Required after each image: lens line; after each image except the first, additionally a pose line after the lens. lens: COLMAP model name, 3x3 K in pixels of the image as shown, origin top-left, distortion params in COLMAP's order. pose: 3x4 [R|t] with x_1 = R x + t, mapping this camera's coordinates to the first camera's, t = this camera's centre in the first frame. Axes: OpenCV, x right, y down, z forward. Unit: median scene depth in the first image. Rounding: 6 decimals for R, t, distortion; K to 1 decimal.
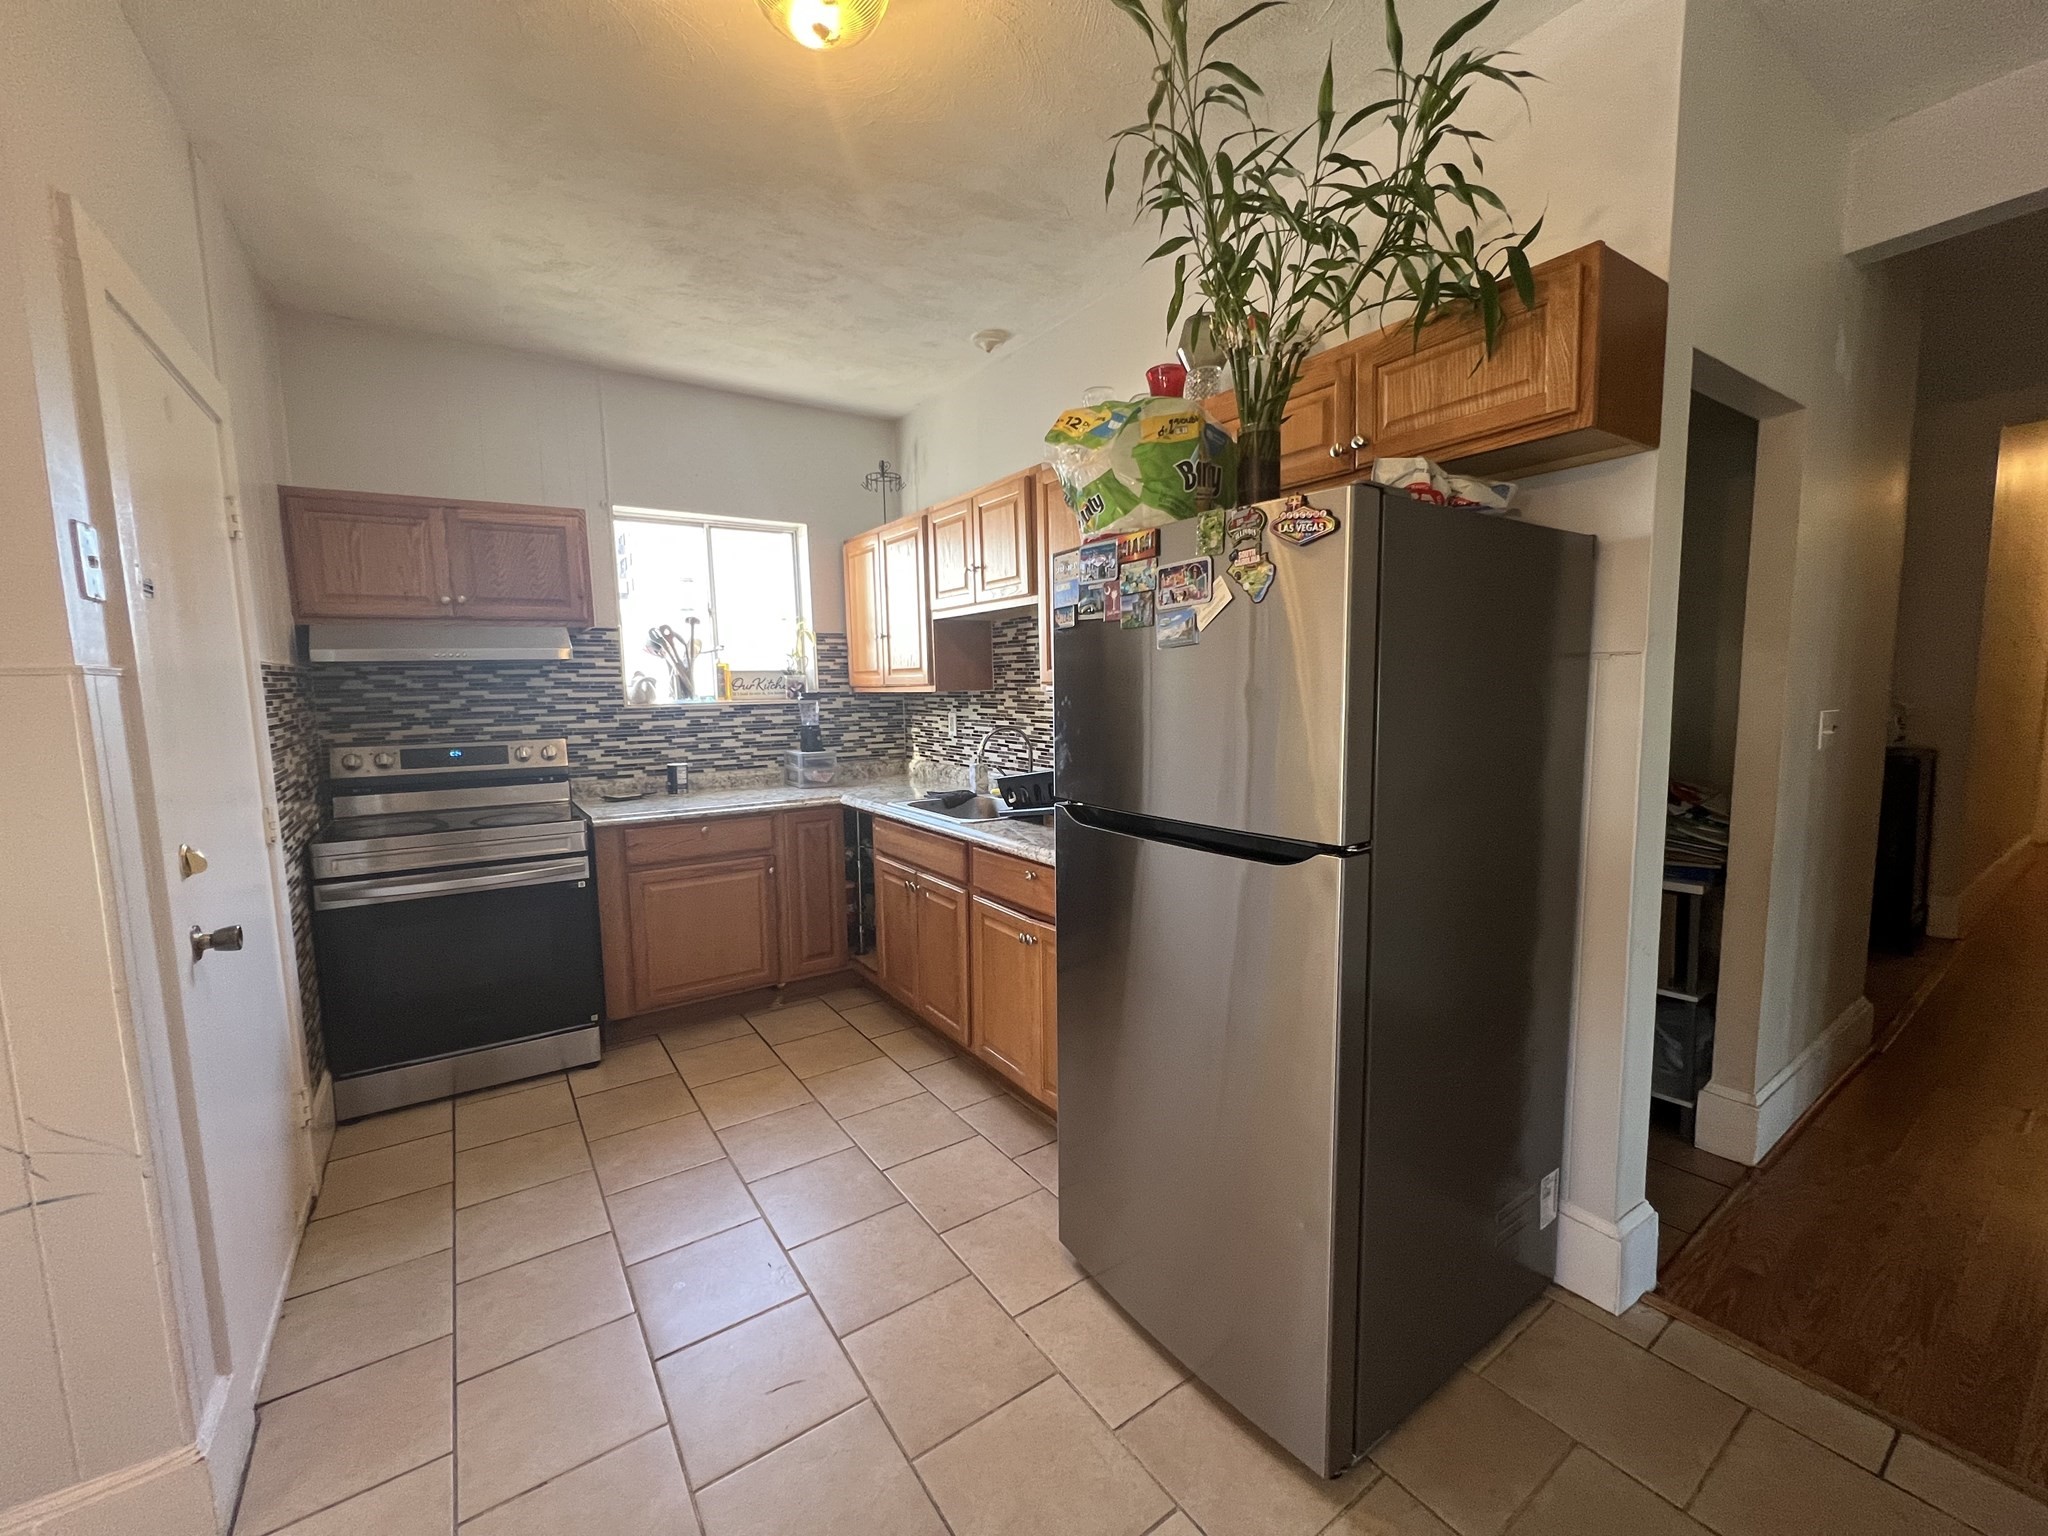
lens RADIAL K [[827.4, 0, 1023.1], [0, 827.4, 772.4], [0, 0, 1]] dist [0.000765, 0.000287]
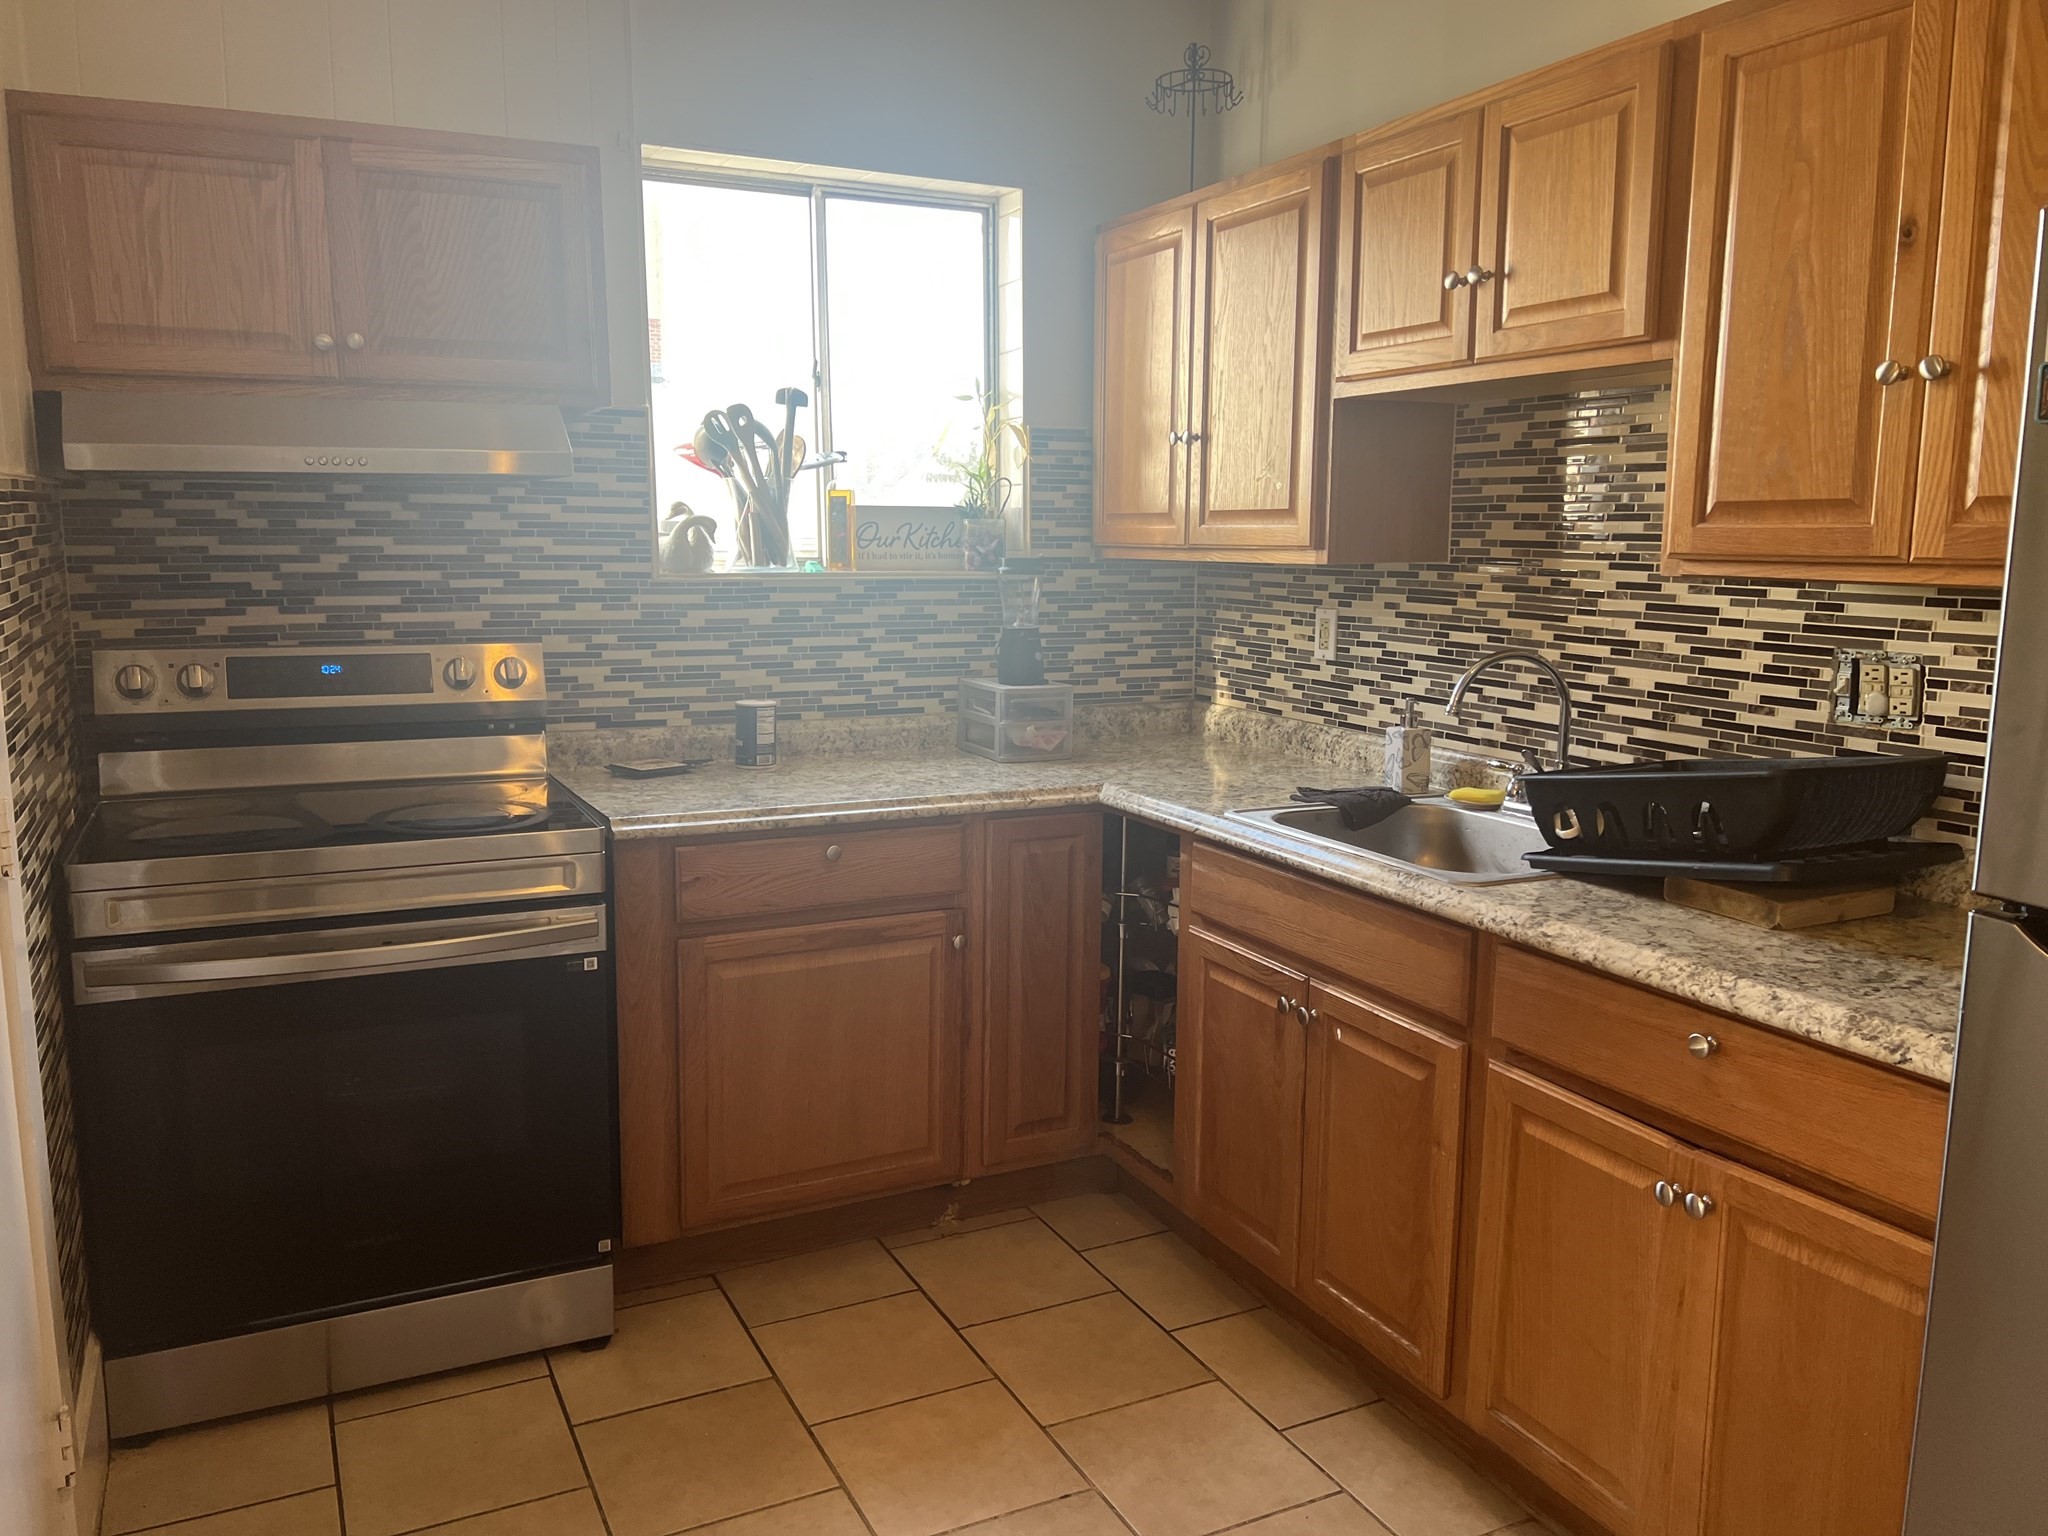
lens RADIAL K [[1550.3, 0, 1024.0], [0, 1550.3, 771.7], [0, 0, 1]] dist [0.095008, -0.120268]
pose [[0.989479, 0.044462, -0.137672, -0.149583], [-0.037931, 0.998044, 0.049702, -0.021868], [0.139612, -0.043957, 0.989230, 0.142619]]
